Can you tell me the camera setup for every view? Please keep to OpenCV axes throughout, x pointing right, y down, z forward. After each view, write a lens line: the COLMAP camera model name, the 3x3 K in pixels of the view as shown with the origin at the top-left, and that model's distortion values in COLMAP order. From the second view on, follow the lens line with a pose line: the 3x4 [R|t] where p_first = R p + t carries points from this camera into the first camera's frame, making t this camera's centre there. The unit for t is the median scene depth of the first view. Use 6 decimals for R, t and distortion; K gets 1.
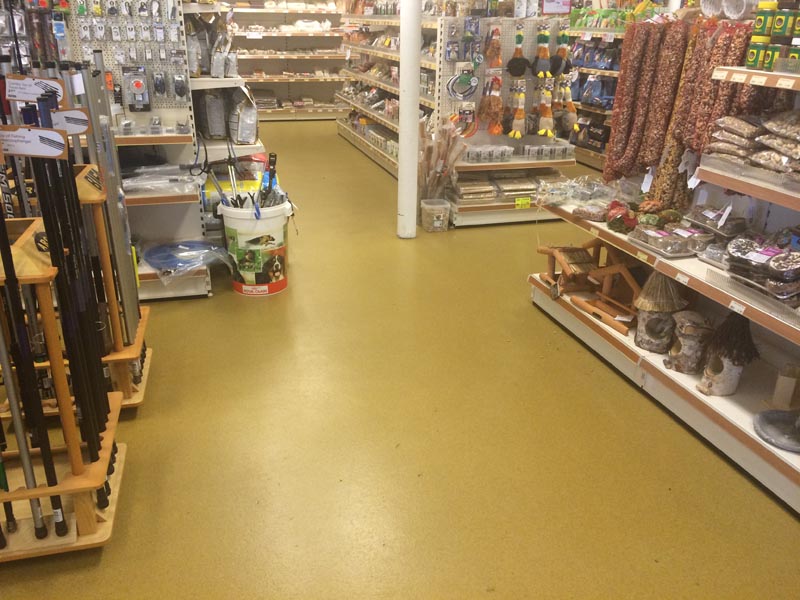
lens RADIAL K [[683.3, 0, 396.1], [0, 683.3, 298.7], [0, 0, 1]] dist [0.088787, -0.118797]
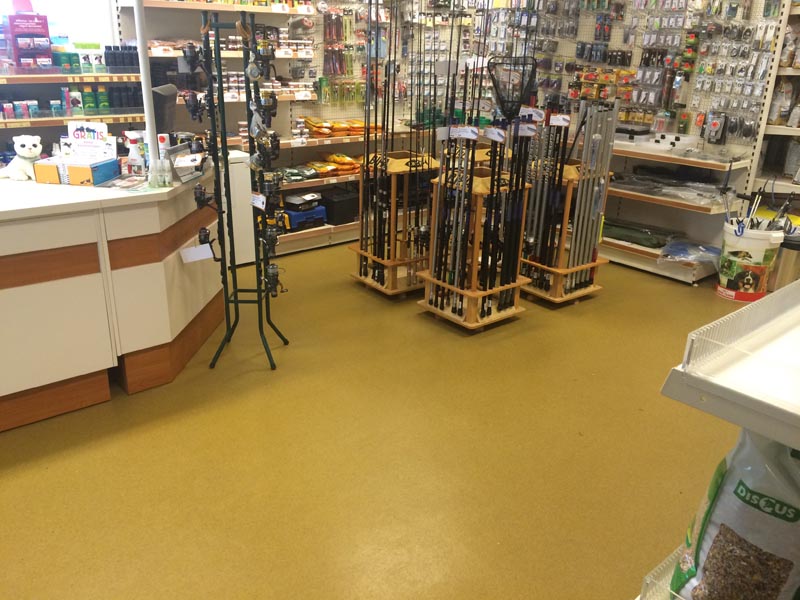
lens RADIAL K [[683.3, 0, 396.1], [0, 683.3, 298.7], [0, 0, 1]] dist [0.088787, -0.118797]
pose [[0.422606, 0.323625, -0.846564, 0.617875], [-0.365061, 0.915732, 0.167827, 0.004412], [0.829539, 0.238123, 0.505136, -0.124331]]
